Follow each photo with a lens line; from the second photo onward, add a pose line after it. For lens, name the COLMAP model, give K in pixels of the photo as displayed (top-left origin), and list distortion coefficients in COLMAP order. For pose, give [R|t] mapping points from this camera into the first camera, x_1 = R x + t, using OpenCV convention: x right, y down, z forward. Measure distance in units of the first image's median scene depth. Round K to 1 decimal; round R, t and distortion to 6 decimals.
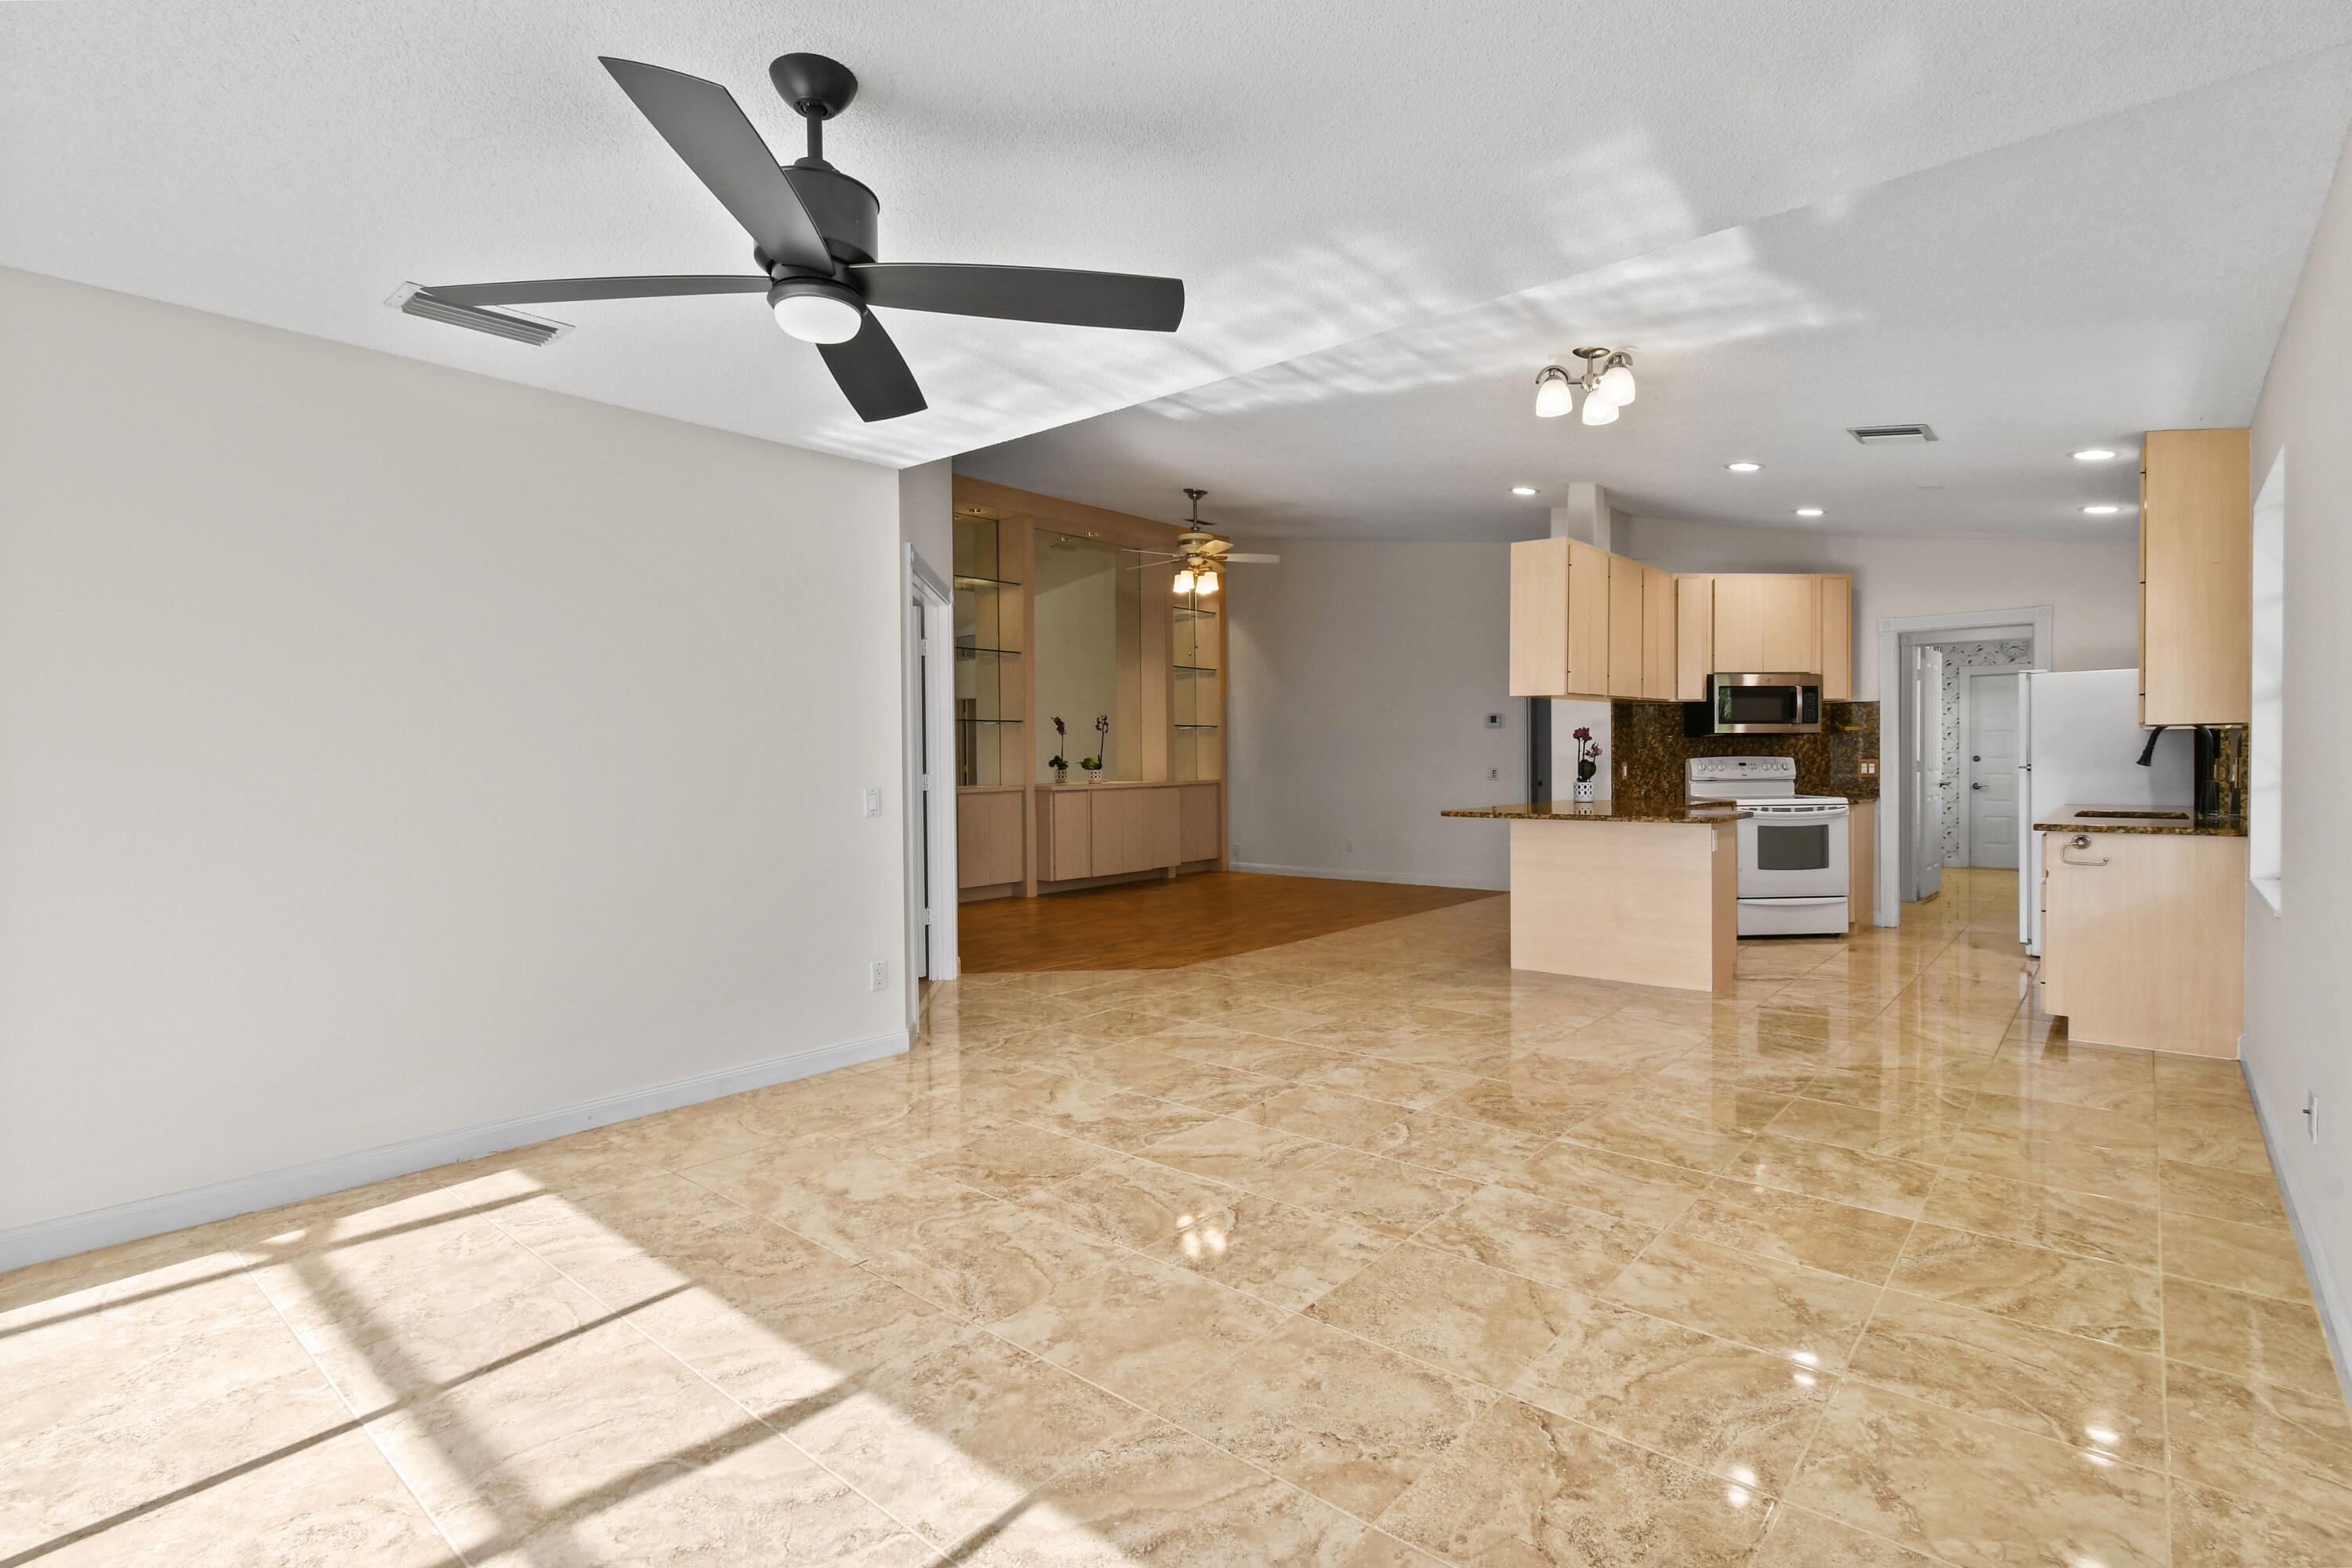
lens RADIAL K [[1107.8, 0, 1181.0], [0, 1107.8, 778.0], [0, 0, 1]] dist [0.001233, 0.000297]
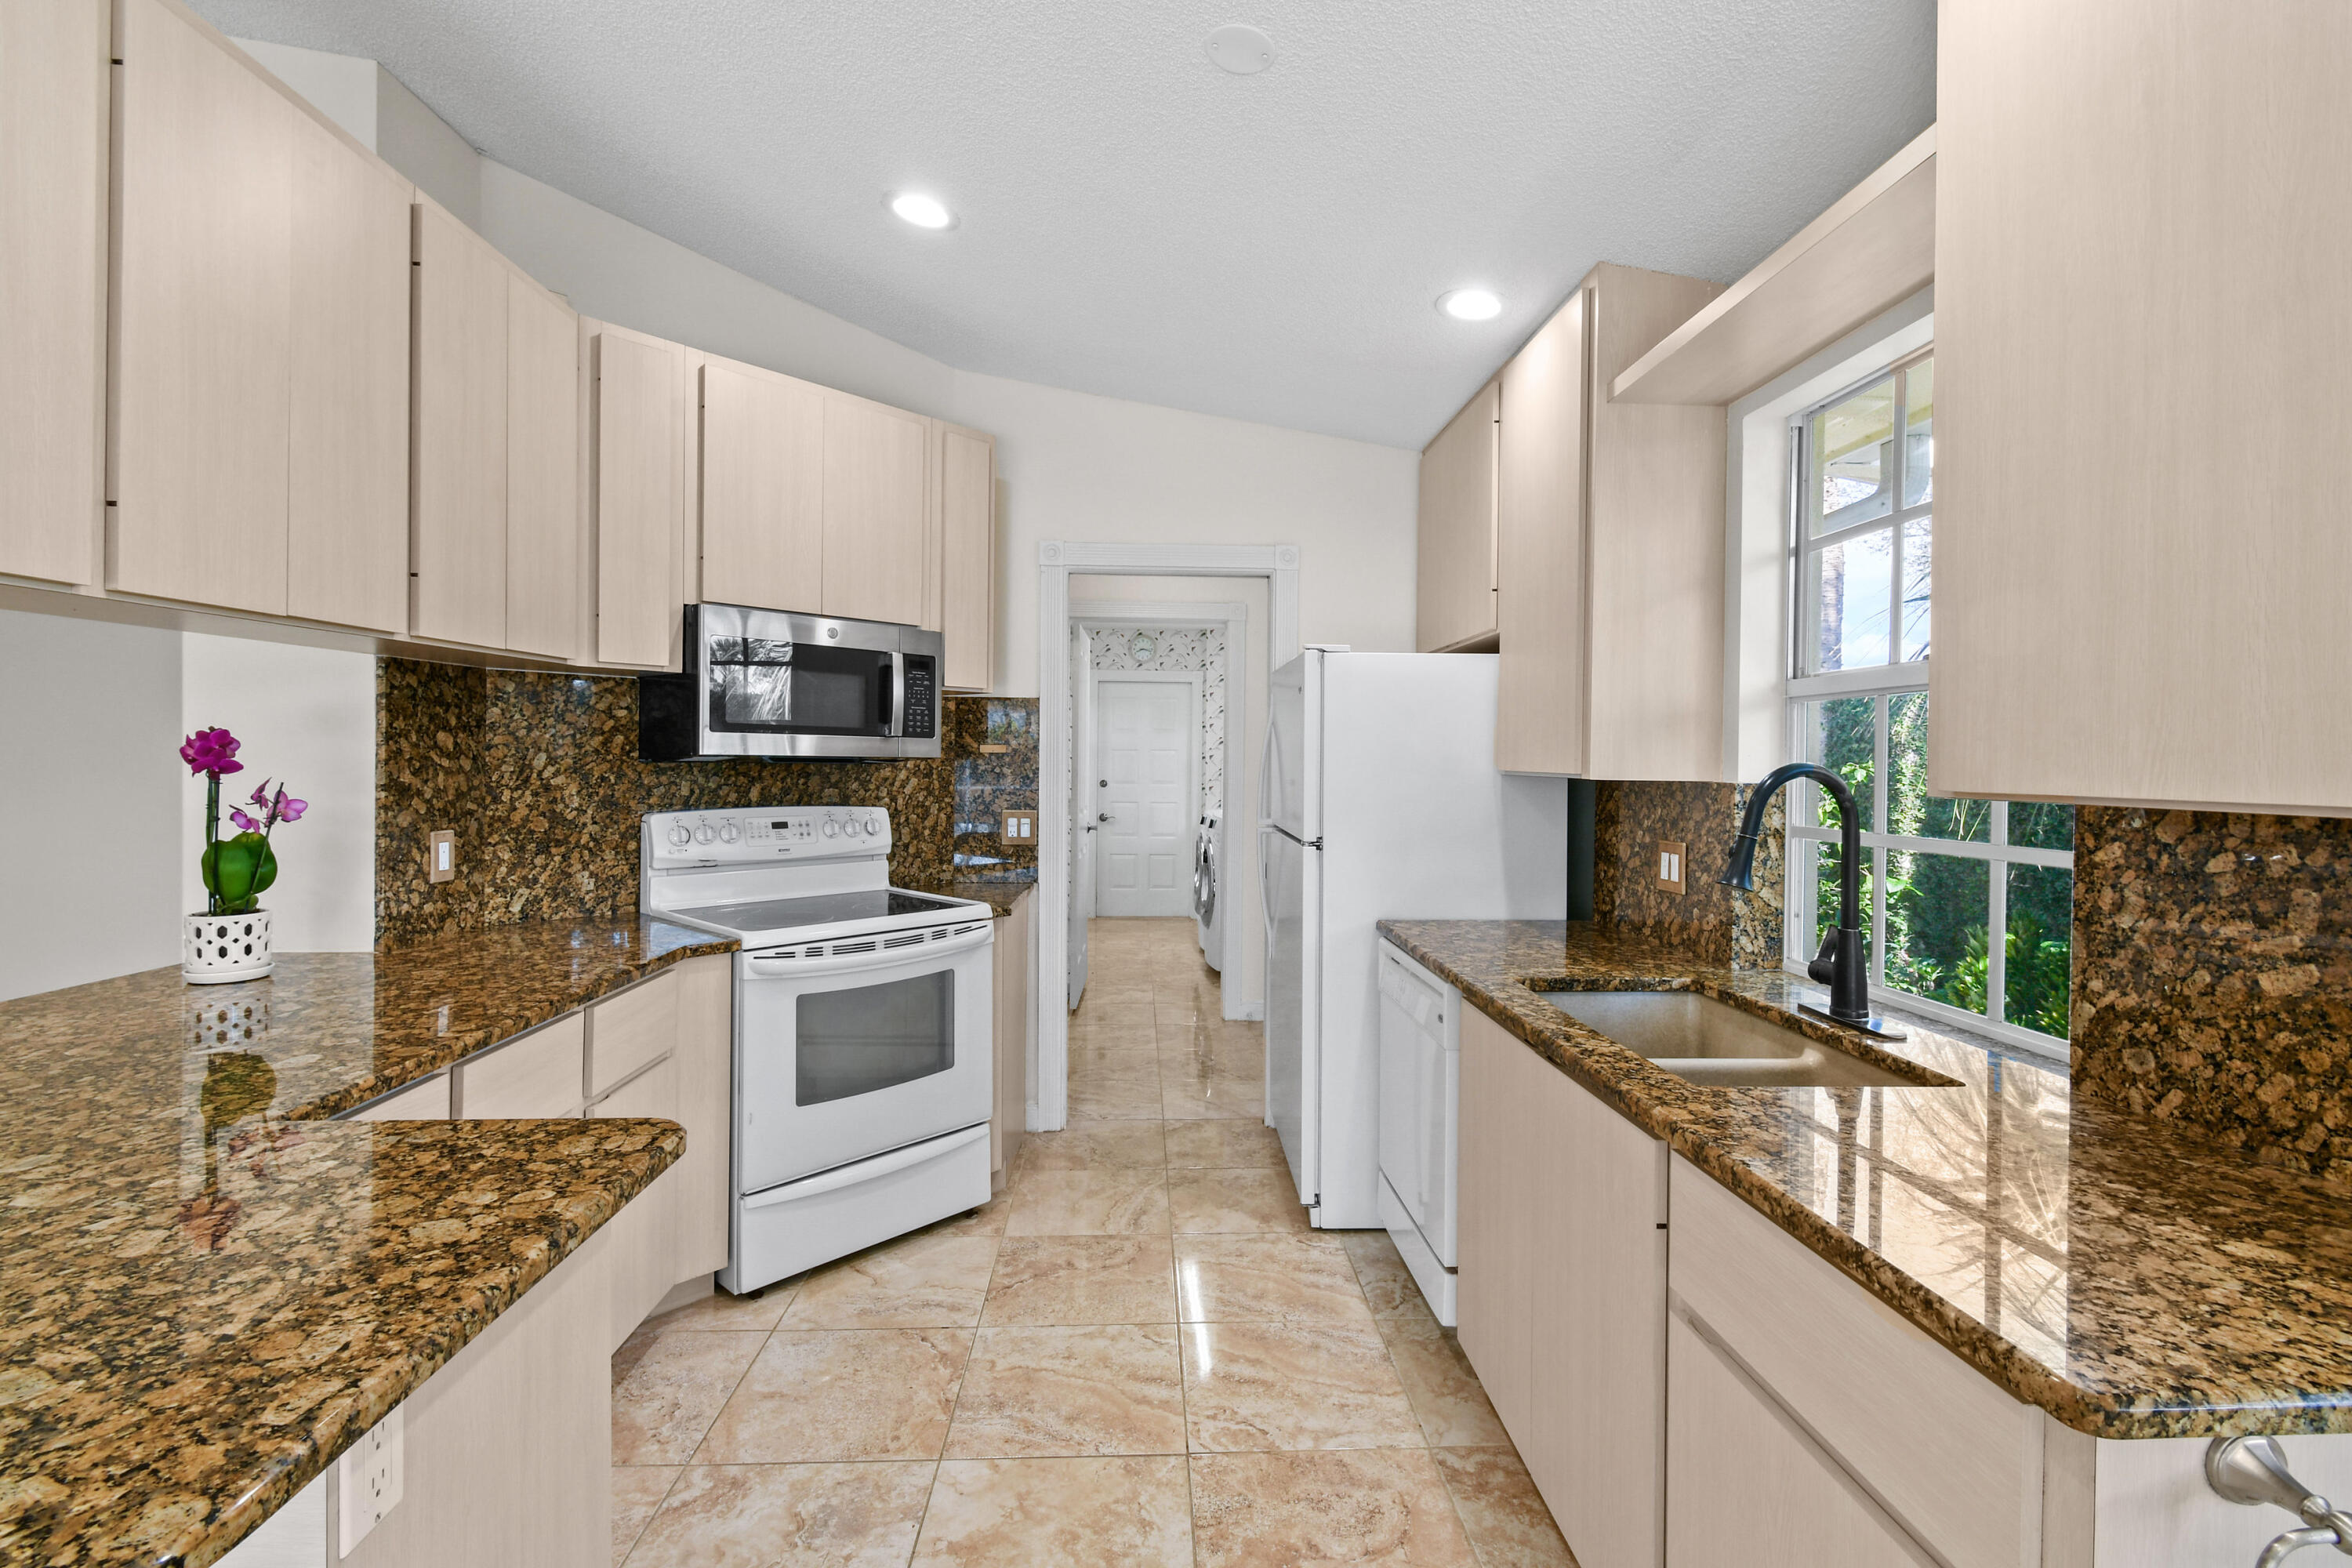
lens RADIAL K [[1057.0, 0, 1186.0], [0, 1057.0, 762.9], [0, 0, 1]] dist [0.005150, -0.005272]
pose [[0.723936, 0.013697, 0.689731, 0.343982], [-0.004596, 0.999876, -0.015032, -0.032481], [-0.689852, 0.007712, 0.723910, 0.603569]]
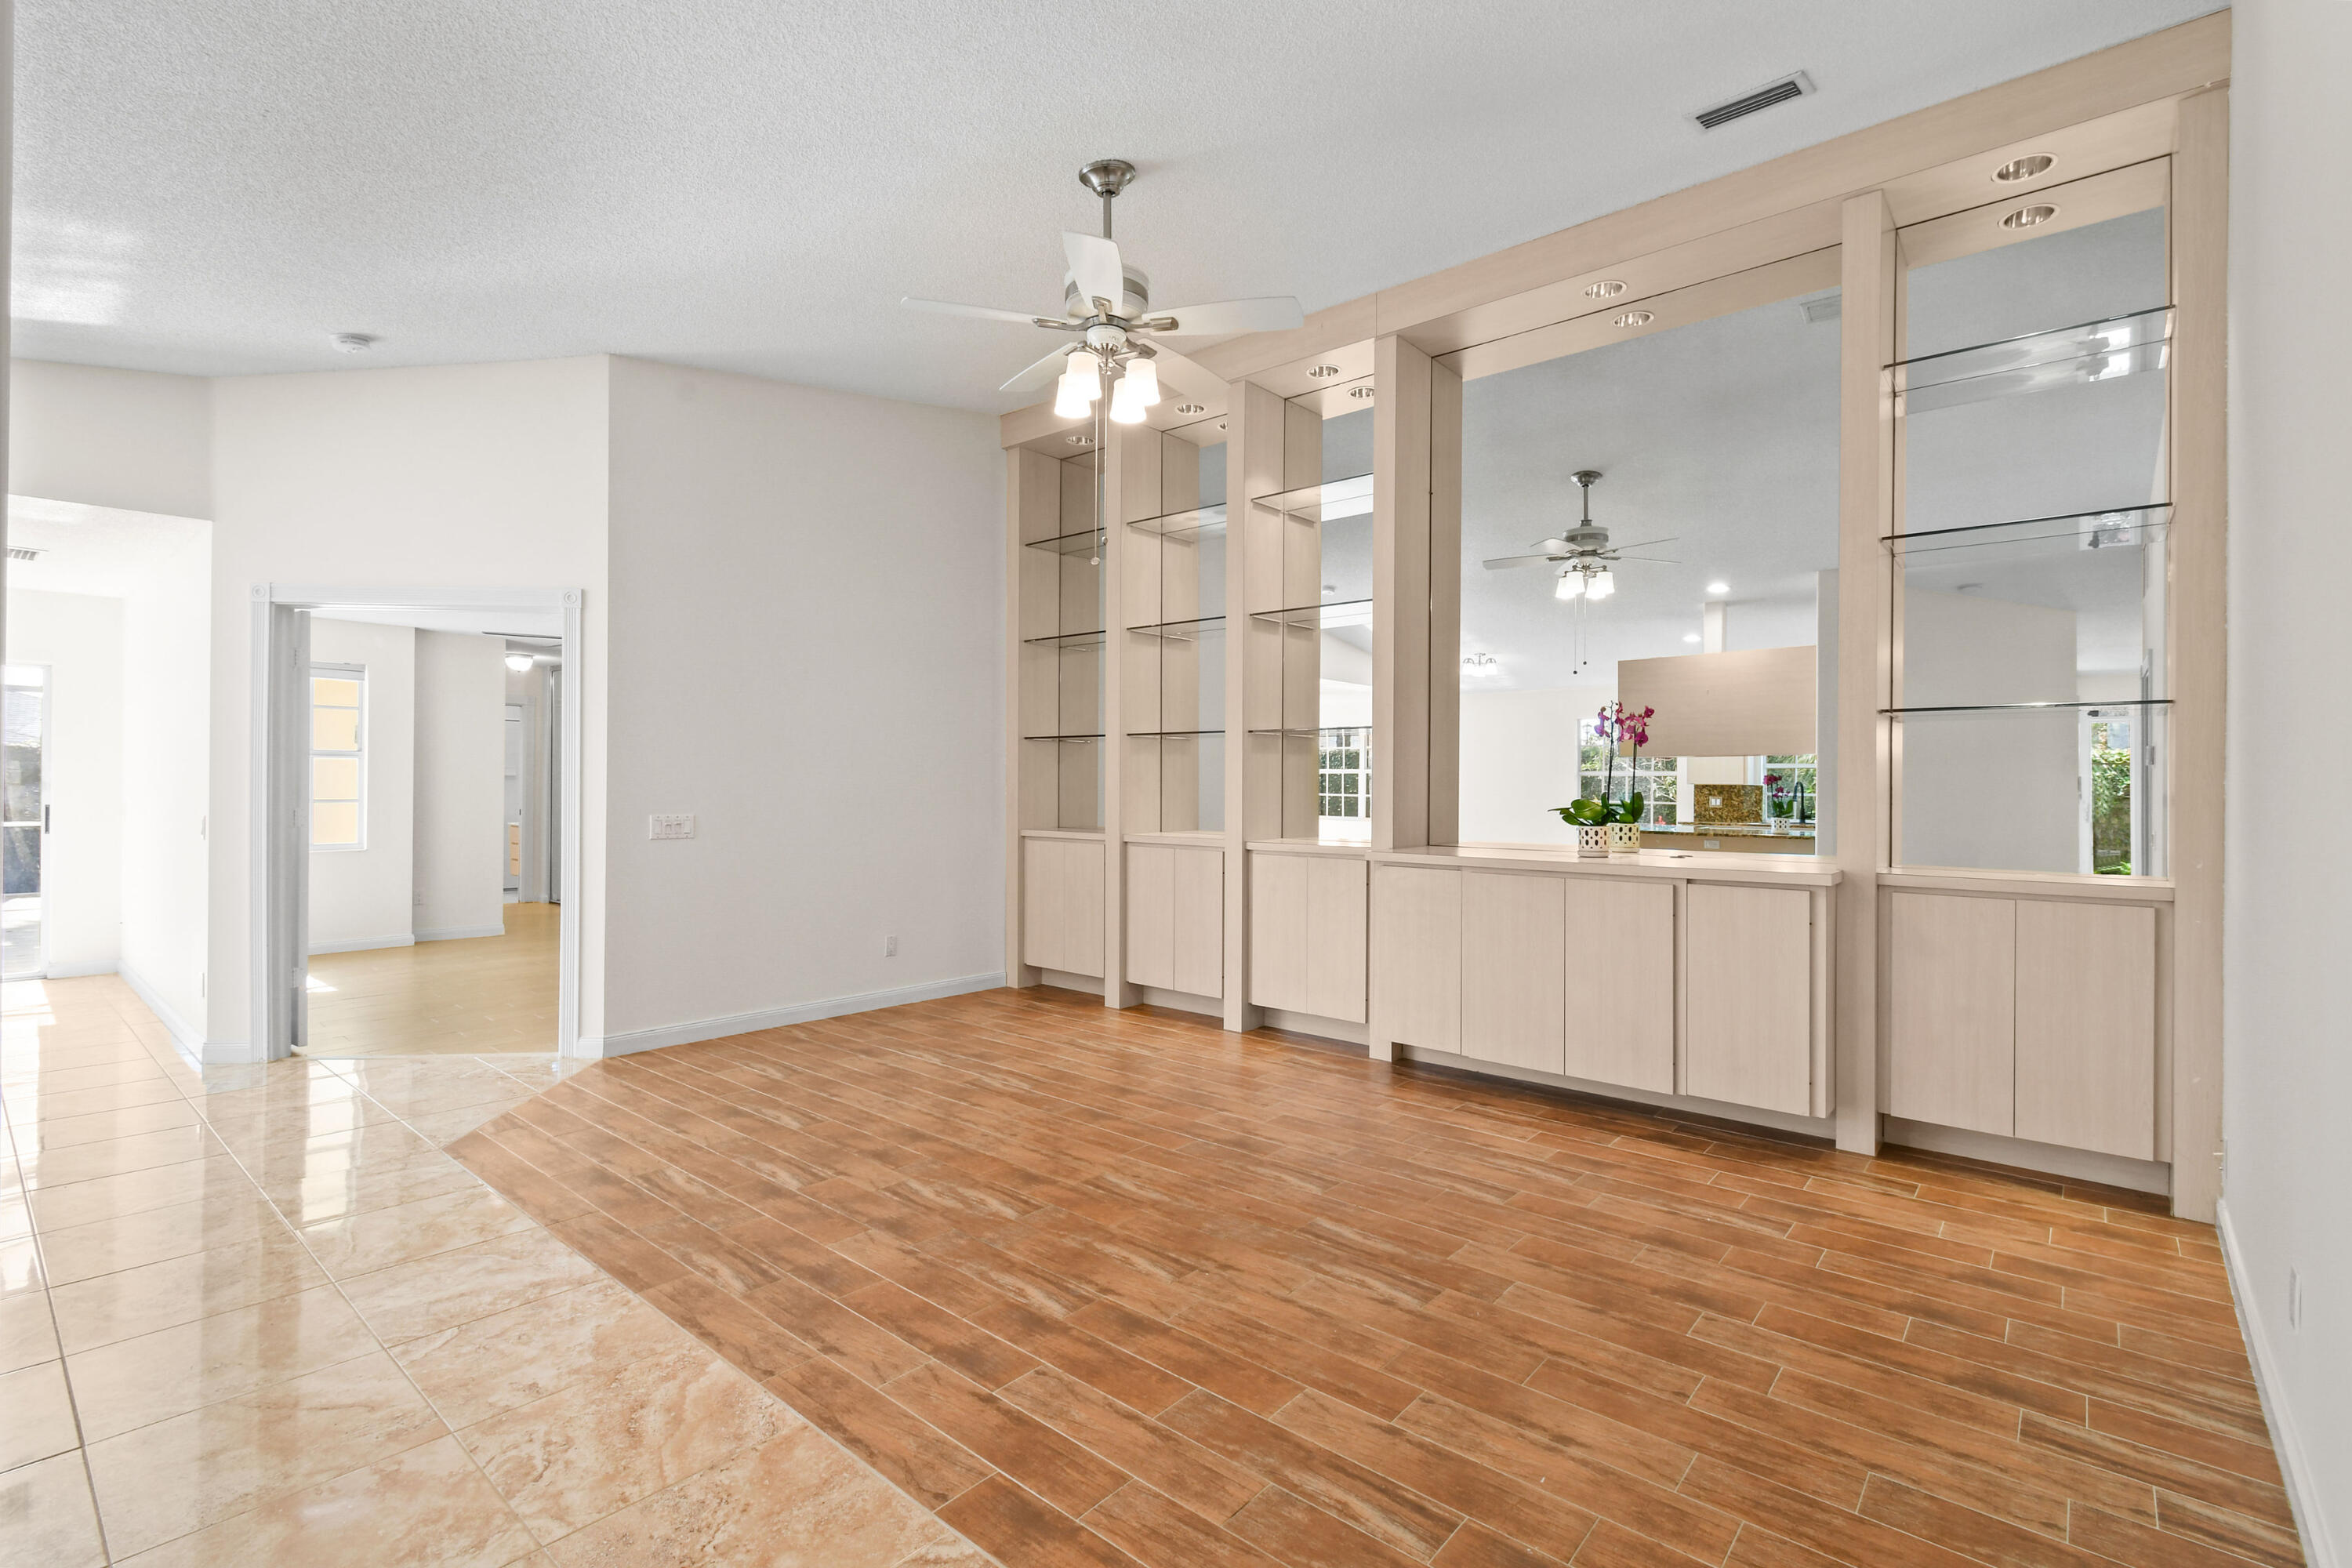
lens RADIAL K [[1059.3, 0, 1176.0], [0, 1059.3, 784.0], [0, 0, 1]] dist [0.004160, 0.000139]
pose [[0.005187, 0.011186, -0.999924, 0.480412], [-0.024692, 0.999634, 0.011055, -0.035135], [0.999682, 0.024633, 0.005461, 1.182993]]
